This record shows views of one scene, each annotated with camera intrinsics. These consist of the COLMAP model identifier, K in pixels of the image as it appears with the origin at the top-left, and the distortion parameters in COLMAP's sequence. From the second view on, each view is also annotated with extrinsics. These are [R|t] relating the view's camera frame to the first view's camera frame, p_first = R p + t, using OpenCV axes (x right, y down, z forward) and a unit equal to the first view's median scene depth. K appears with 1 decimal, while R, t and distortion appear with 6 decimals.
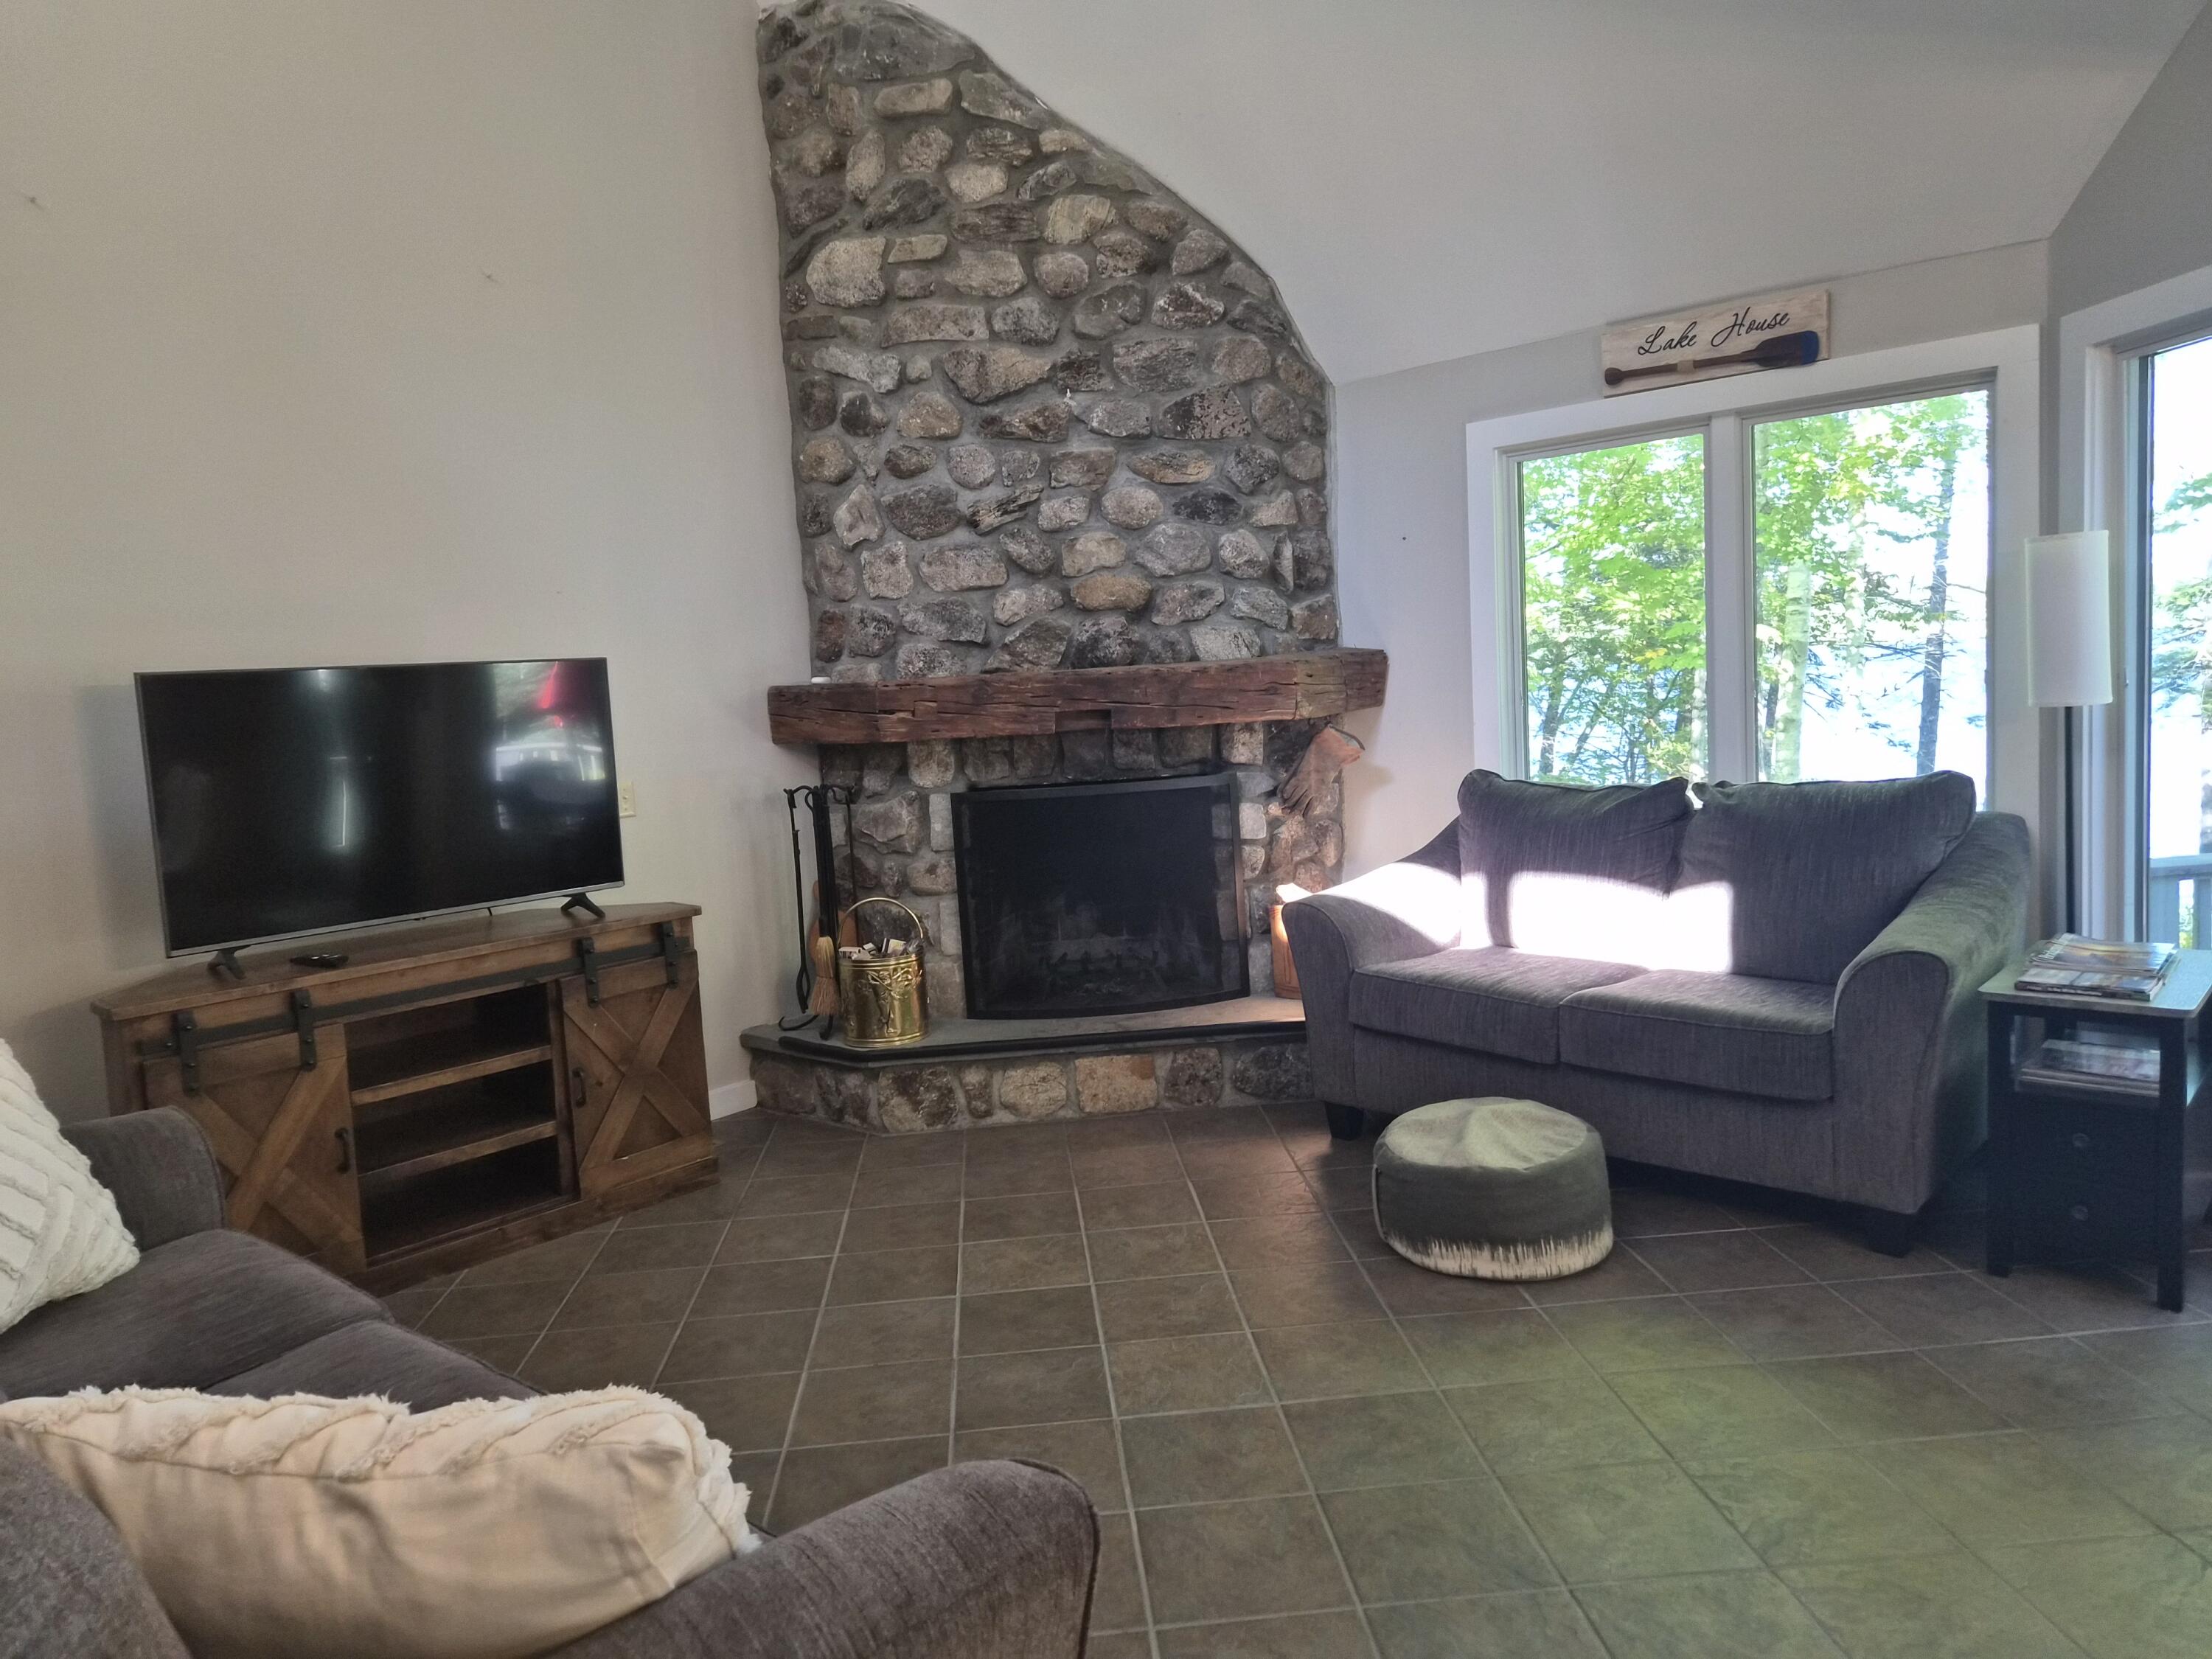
lens RADIAL K [[1491.2, 0, 1073.0], [0, 1491.2, 804.8], [0, 0, 1]] dist [0.058609, -0.052746]
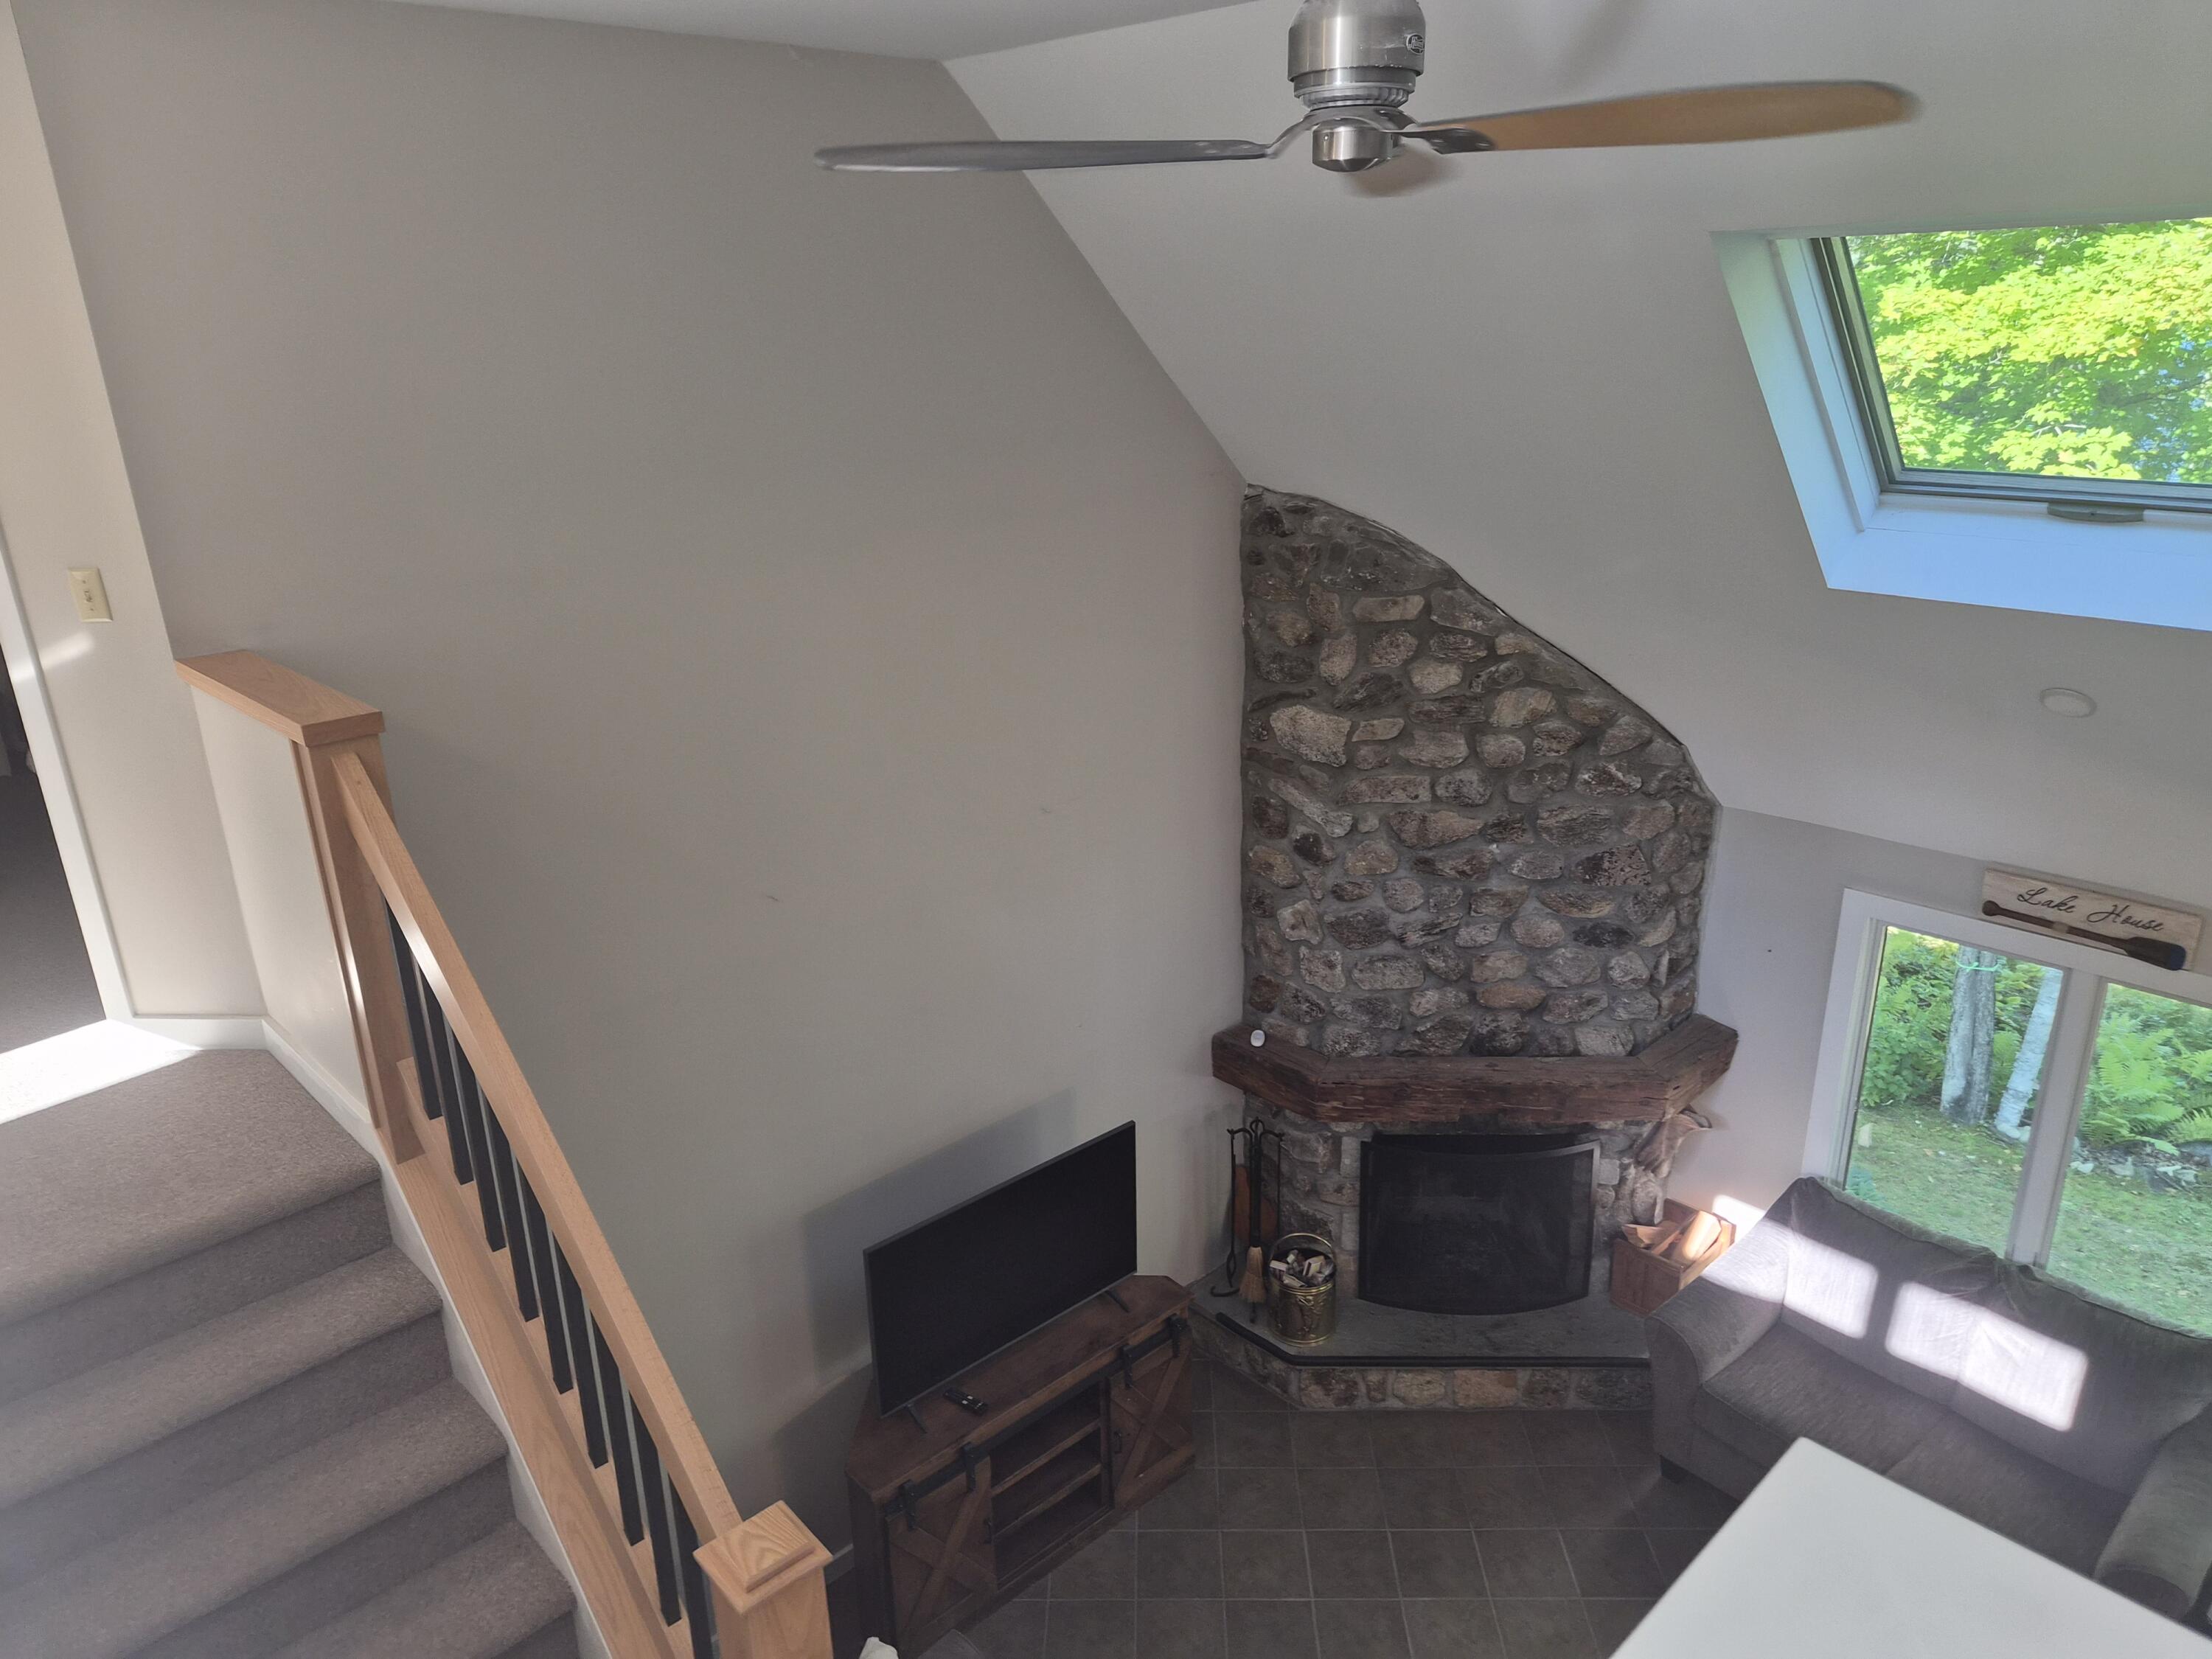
lens RADIAL K [[1576.2, 0, 1097.2], [0, 1576.2, 825.8], [0, 0, 1]] dist [0.066889, -0.021240]
pose [[0.996403, 0.057419, -0.062329, -0.240792], [-0.038367, 0.961433, 0.272352, -0.626479], [0.075563, -0.268981, 0.960177, -0.209121]]
